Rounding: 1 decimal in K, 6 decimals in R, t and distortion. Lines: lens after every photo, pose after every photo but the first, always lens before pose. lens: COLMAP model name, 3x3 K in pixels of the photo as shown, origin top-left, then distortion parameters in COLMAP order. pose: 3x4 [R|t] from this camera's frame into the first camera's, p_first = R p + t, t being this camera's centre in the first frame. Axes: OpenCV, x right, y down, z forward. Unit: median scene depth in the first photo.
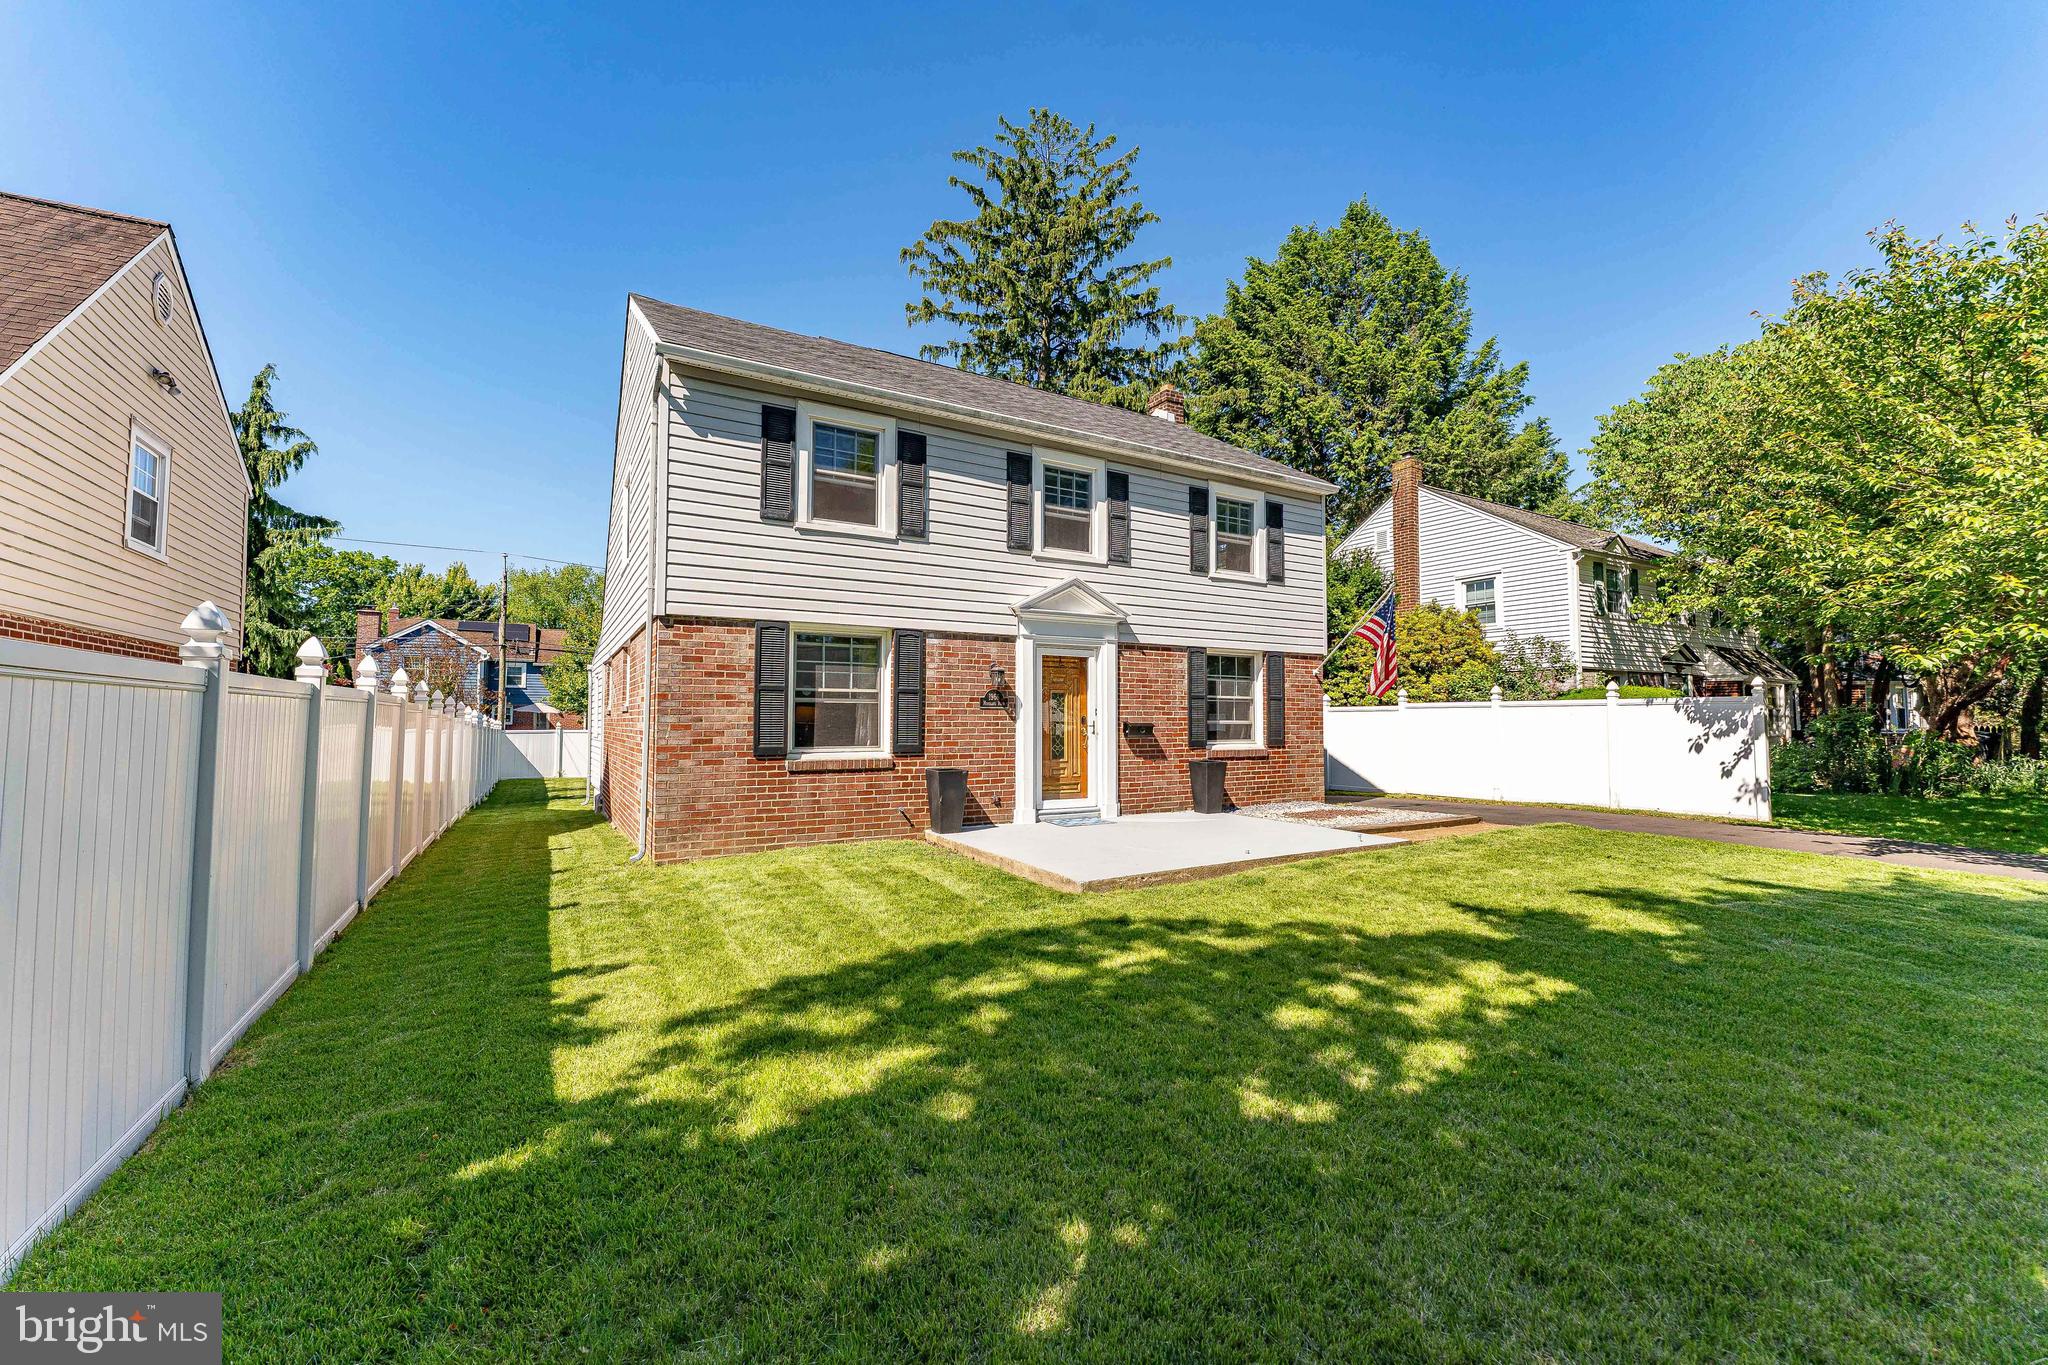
lens RADIAL K [[817.0, 0, 1024.0], [0, 817.0, 682.5], [0, 0, 1]] dist [-0.000615, -0.000200]
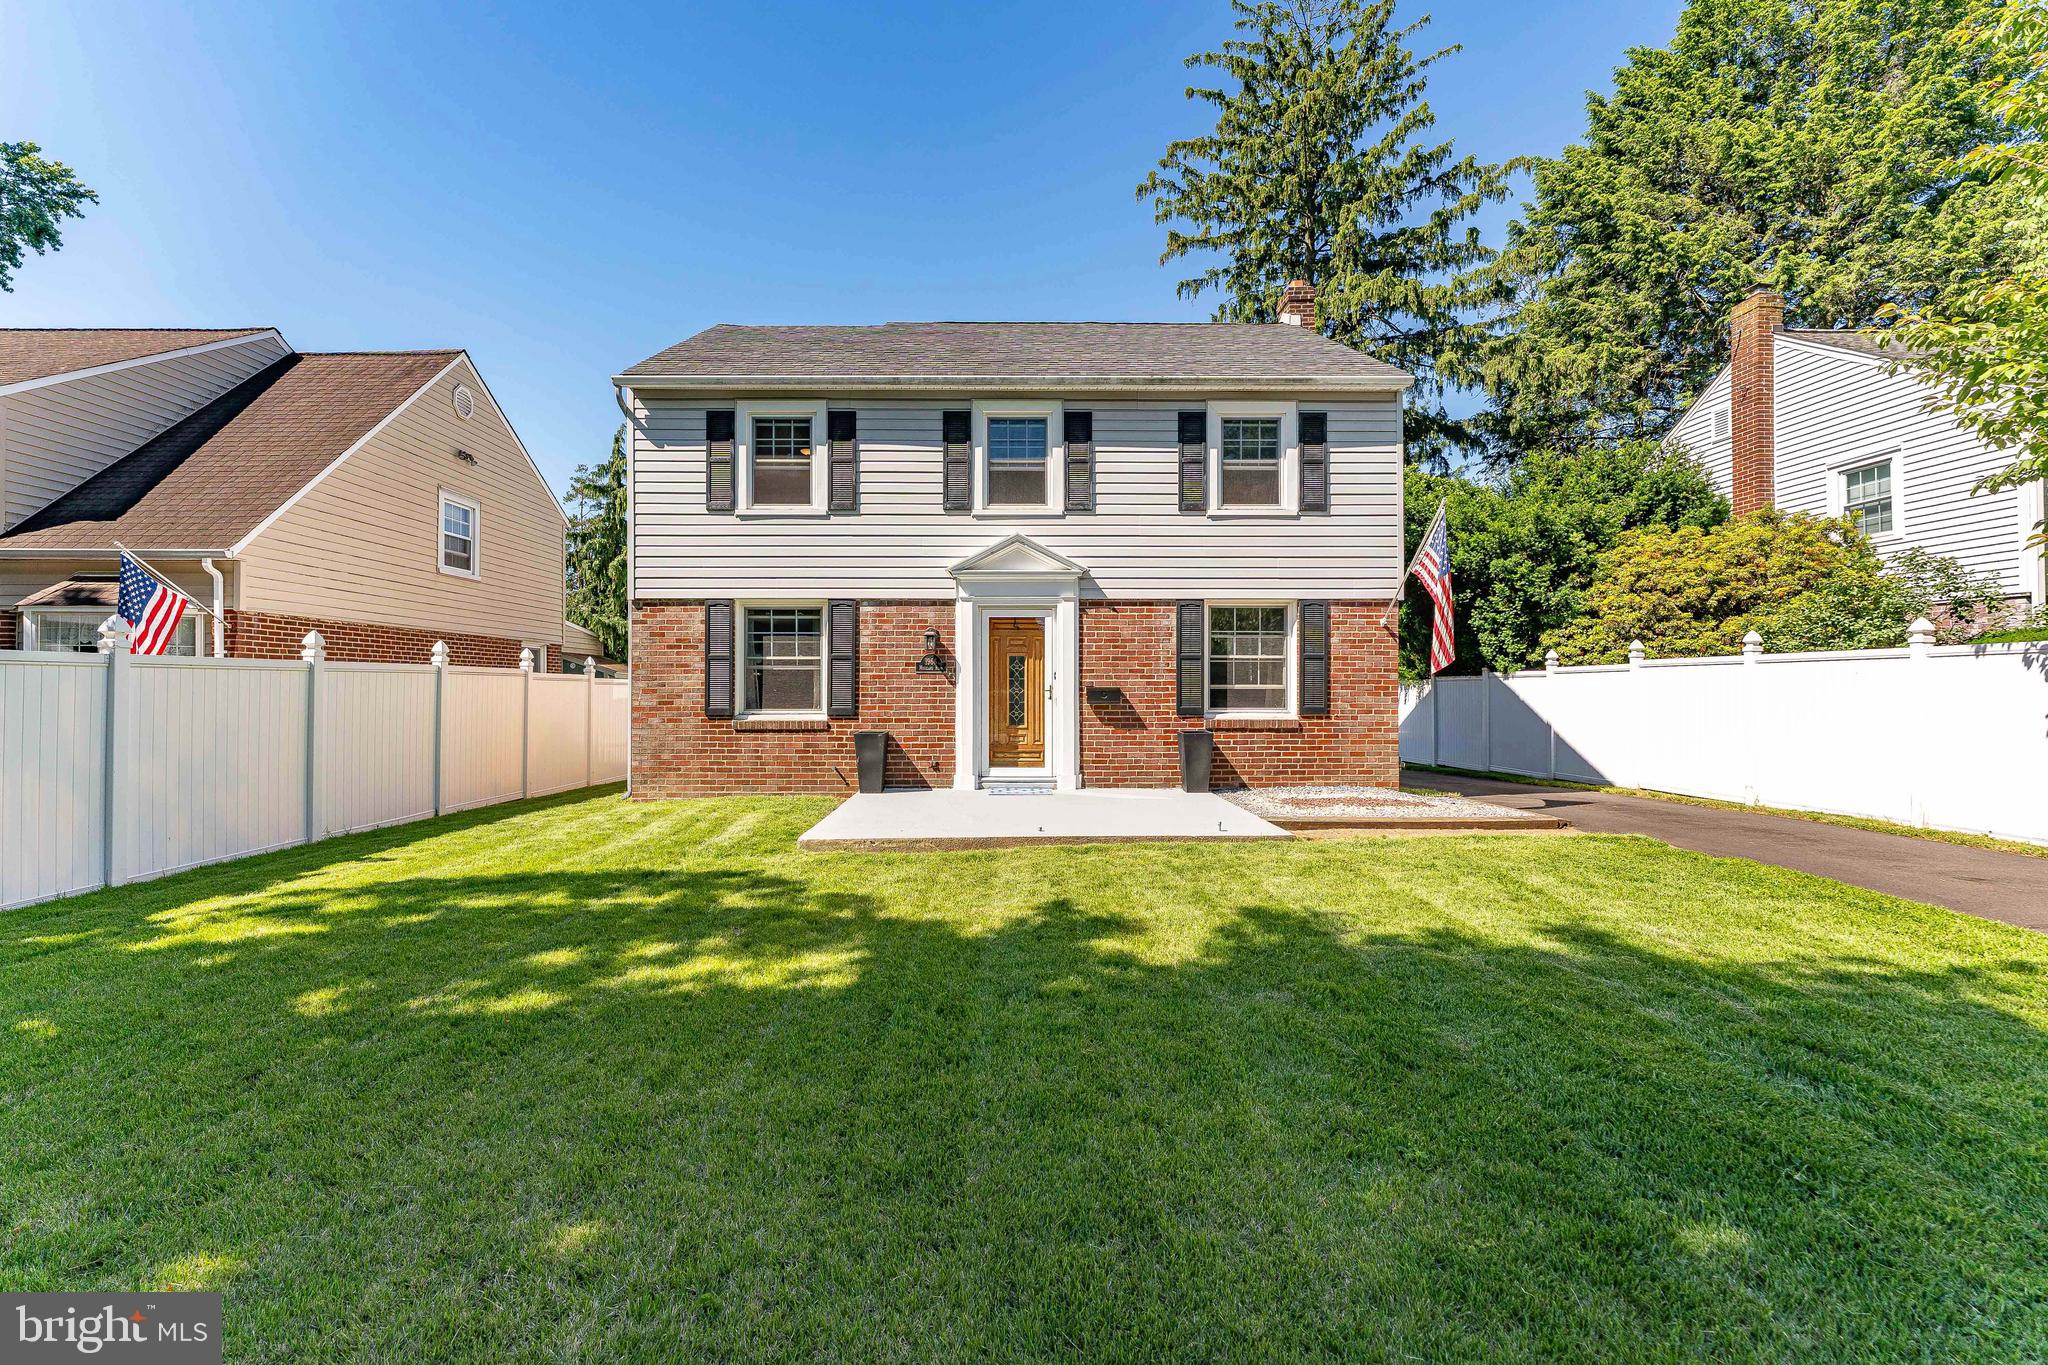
lens RADIAL K [[854.9, 0, 989.0], [0, 854.9, 676.2], [0, 0, 1]] dist [-0.001494, 0.000316]
pose [[0.863375, -0.008485, -0.504492, 0.530688], [0.024501, 0.999384, 0.025122, 0.010585], [0.503968, -0.034050, 0.863051, 0.127015]]
